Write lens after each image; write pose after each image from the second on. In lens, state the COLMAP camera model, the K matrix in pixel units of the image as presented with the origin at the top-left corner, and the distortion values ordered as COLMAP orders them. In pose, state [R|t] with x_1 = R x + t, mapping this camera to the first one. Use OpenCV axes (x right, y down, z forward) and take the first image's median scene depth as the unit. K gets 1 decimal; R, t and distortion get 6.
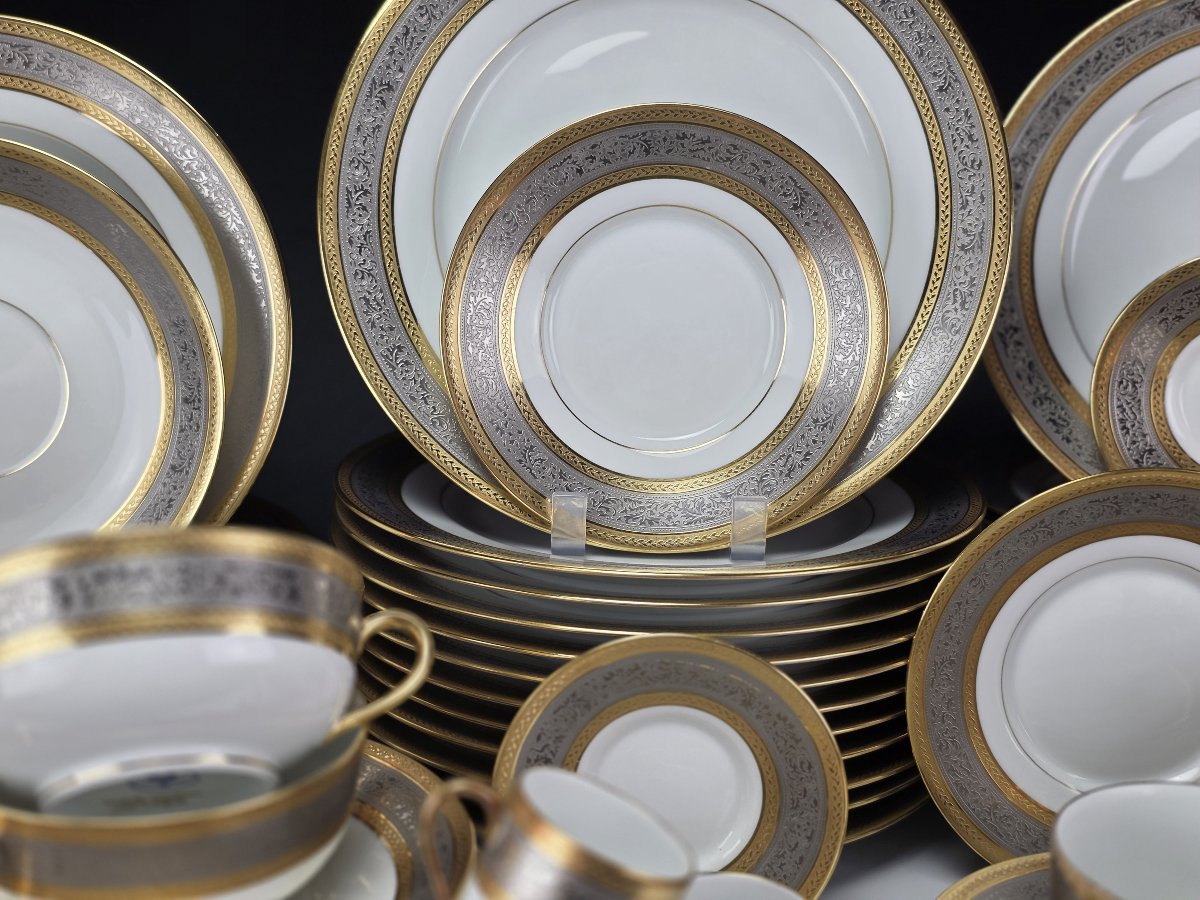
lens RADIAL K [[1692.6, 0, 598.3], [0, 1692.6, 417.1], [0, 0, 1]] dist [0.257734, -1.130121]
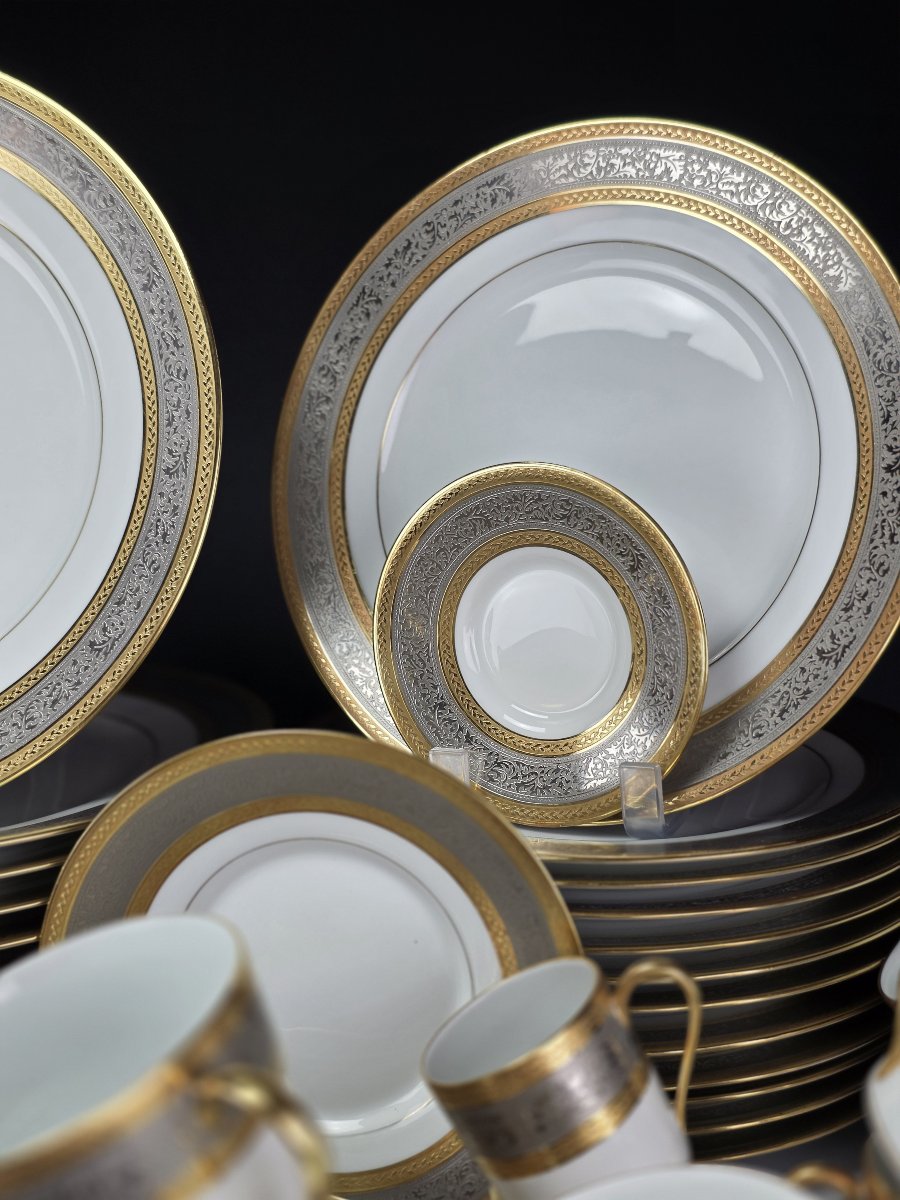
lens RADIAL K [[1692.6, 0, 444.8], [0, 1692.6, 576.6], [0, 0, 1]] dist [0.257734, -1.130121]
pose [[0.989091, -0.016491, -0.146377, 0.472953], [0.010280, 0.999019, -0.043084, -0.008268], [0.146944, 0.041109, 0.988290, 0.180901]]
